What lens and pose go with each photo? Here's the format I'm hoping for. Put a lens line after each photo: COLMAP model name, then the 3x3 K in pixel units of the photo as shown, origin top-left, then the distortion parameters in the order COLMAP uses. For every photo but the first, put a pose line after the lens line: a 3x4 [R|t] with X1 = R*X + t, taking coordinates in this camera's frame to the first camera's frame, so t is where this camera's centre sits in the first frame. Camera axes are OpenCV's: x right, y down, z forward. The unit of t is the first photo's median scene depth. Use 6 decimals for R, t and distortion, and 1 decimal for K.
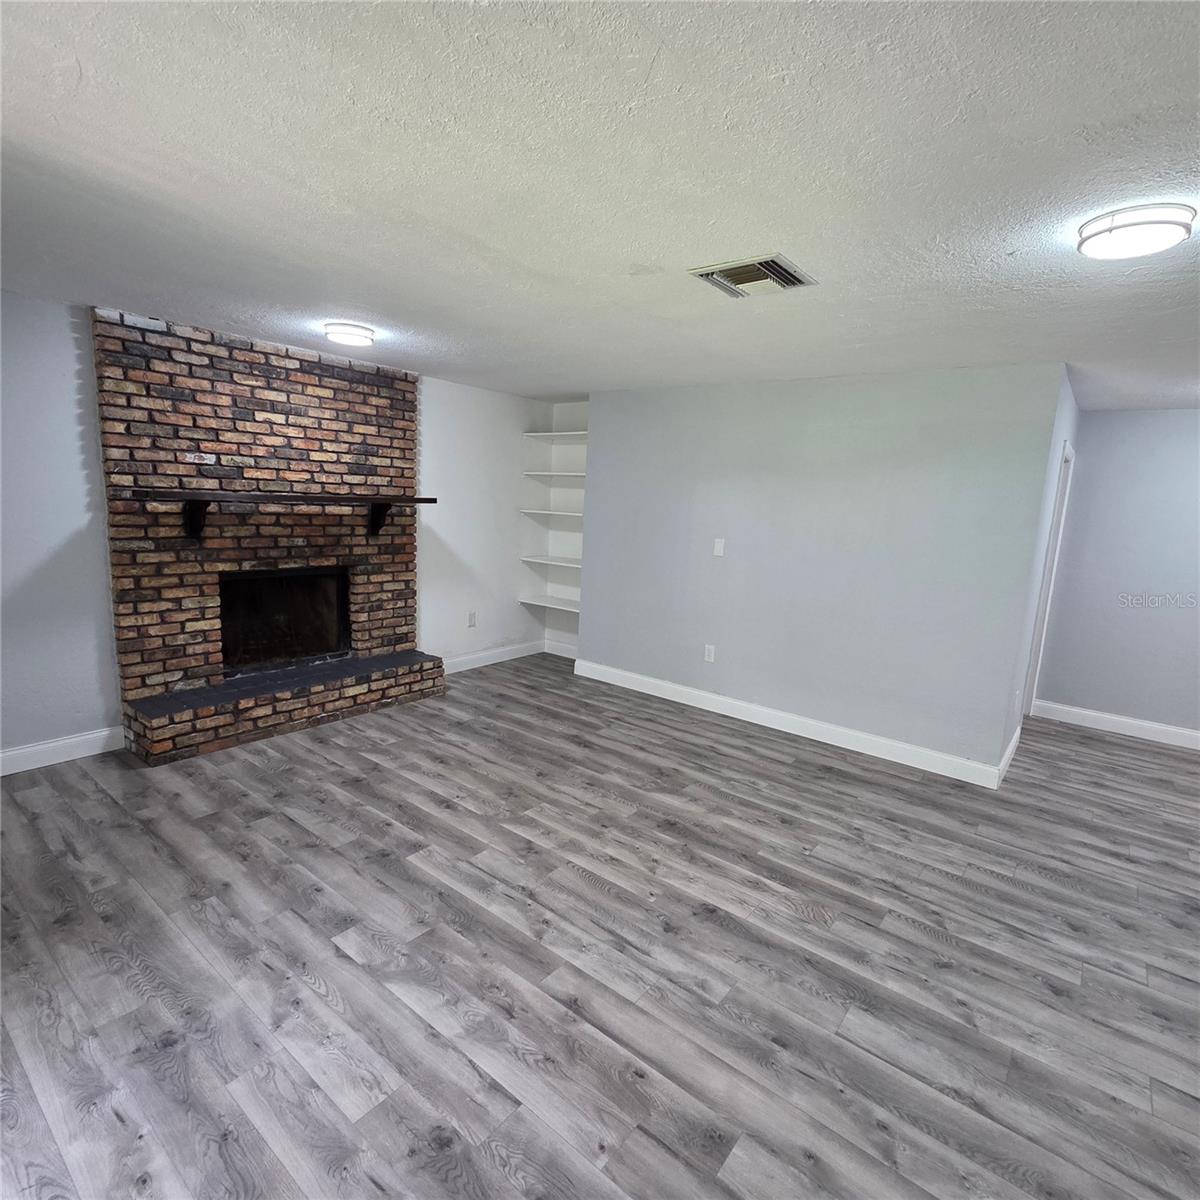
lens RADIAL K [[650.5, 0, 601.5], [0, 650.5, 604.2], [0, 0, 1]] dist [0.007928, -0.003004]
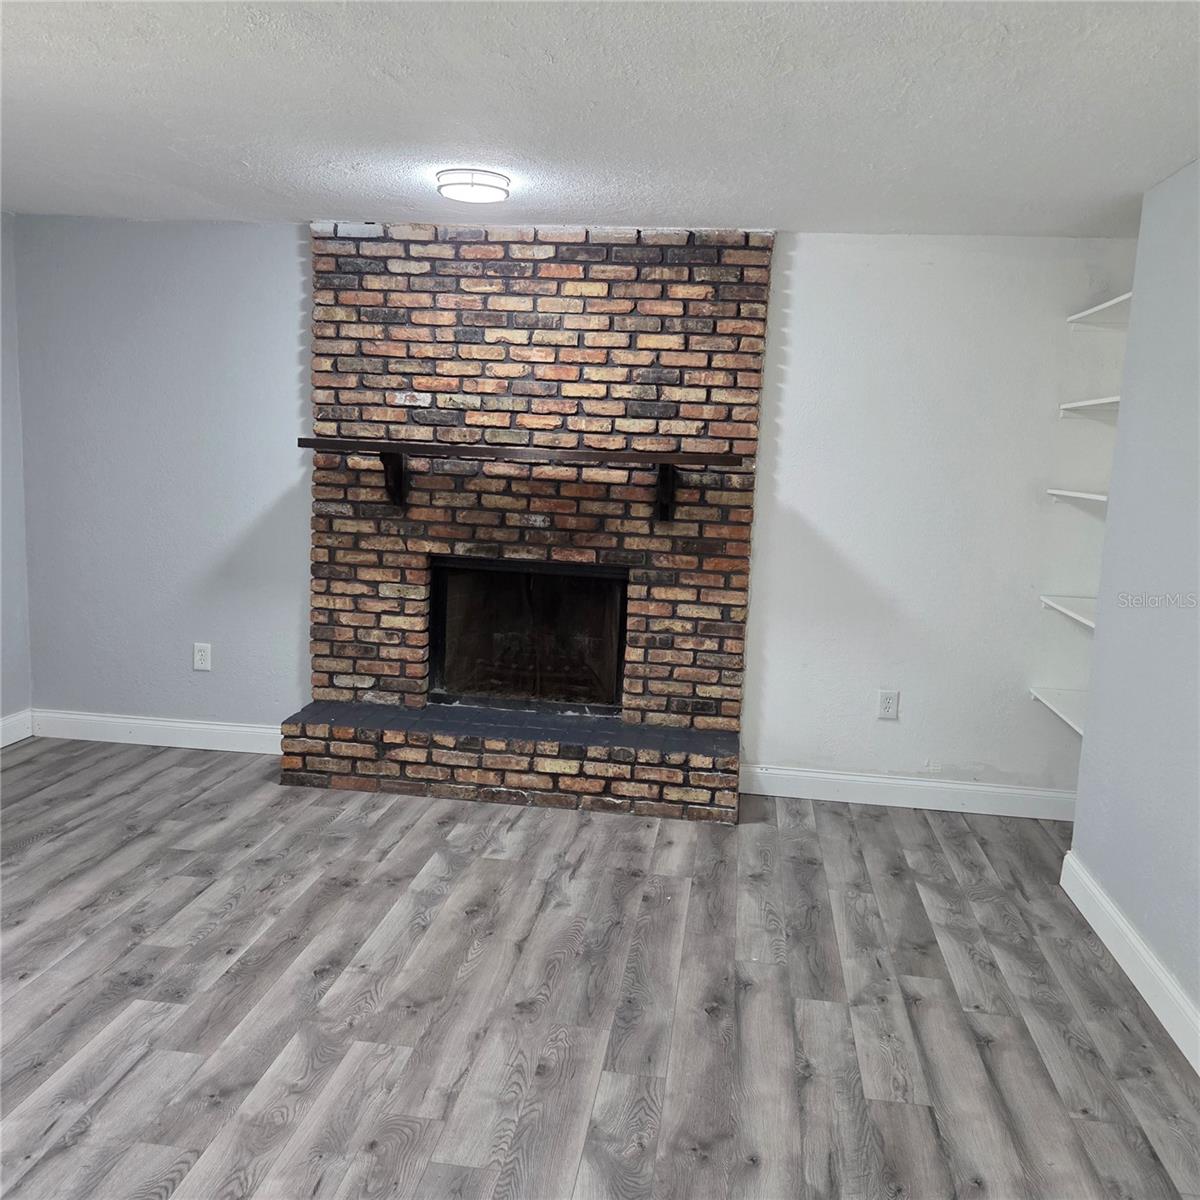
lens RADIAL K [[1064.1, 0, 604.7], [0, 1064.1, 592.3], [0, 0, 1]] dist [0.079723, -0.075476]
pose [[0.514799, 0.093889, -0.852154, 0.562987], [-0.159694, 0.987090, 0.012283, -0.055624], [0.842306, 0.129761, 0.523147, 0.576507]]
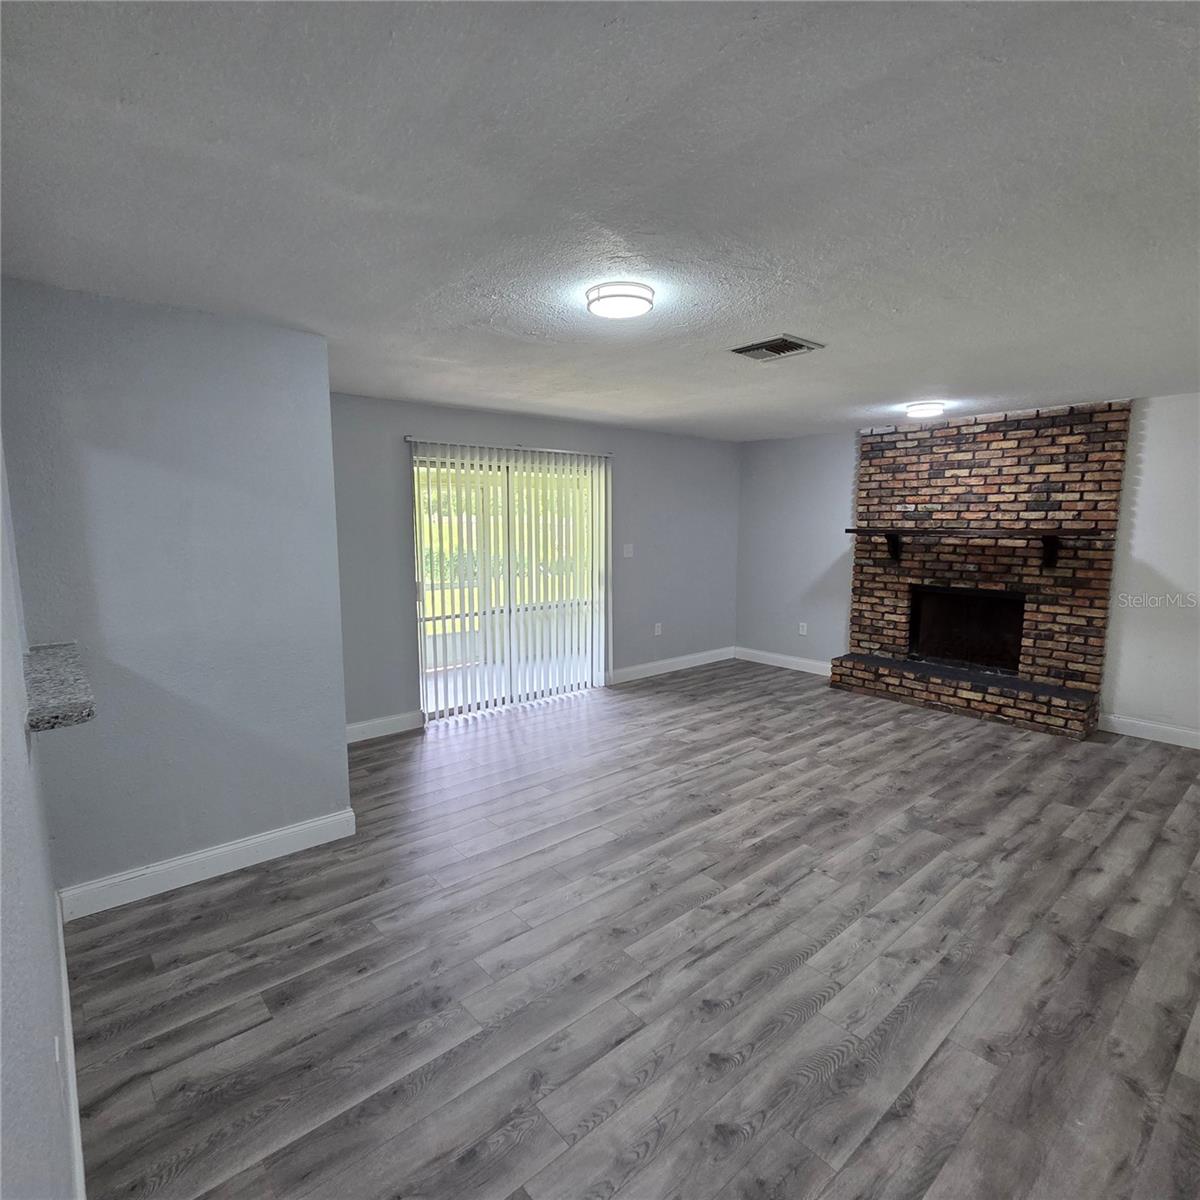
lens RADIAL K [[650.5, 0, 601.6], [0, 650.5, 604.4], [0, 0, 1]] dist [0.007928, -0.003004]
pose [[-0.181925, 0.075842, -0.980383, 1.022947], [-0.174658, 0.978675, 0.108120, -0.043708], [0.967677, 0.190901, -0.164799, 0.611011]]
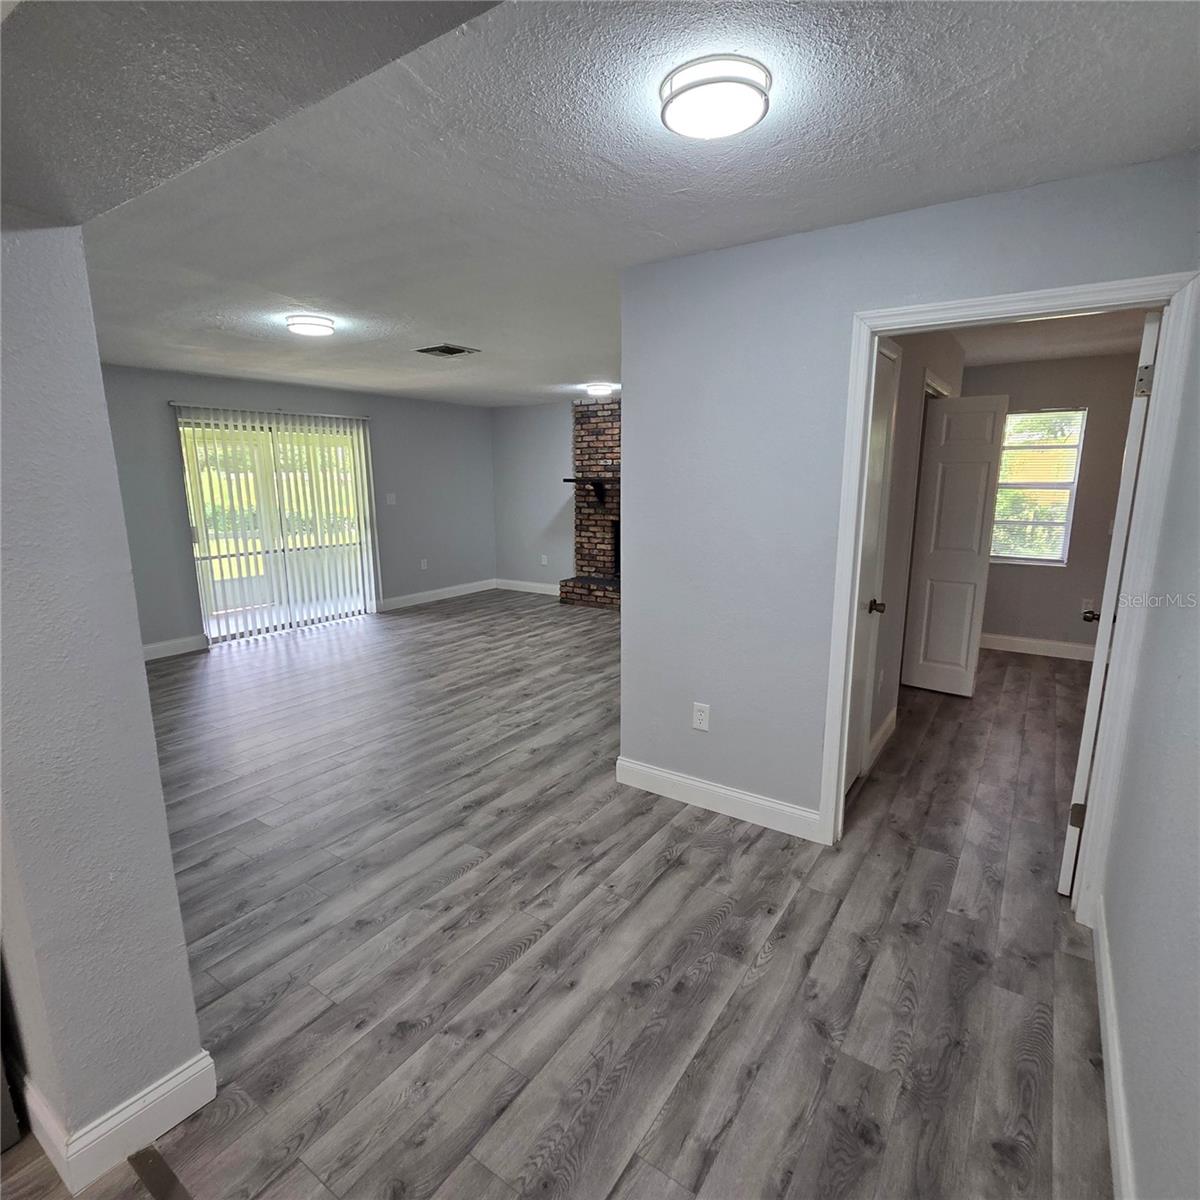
lens RADIAL K [[650.5, 0, 597.3], [0, 650.5, 606.3], [0, 0, 1]] dist [0.007928, -0.003004]
pose [[0.070844, 0.146808, -0.986625, 1.421973], [-0.157438, 0.978358, 0.134273, -0.055599], [0.984985, 0.145820, 0.092424, 0.857787]]
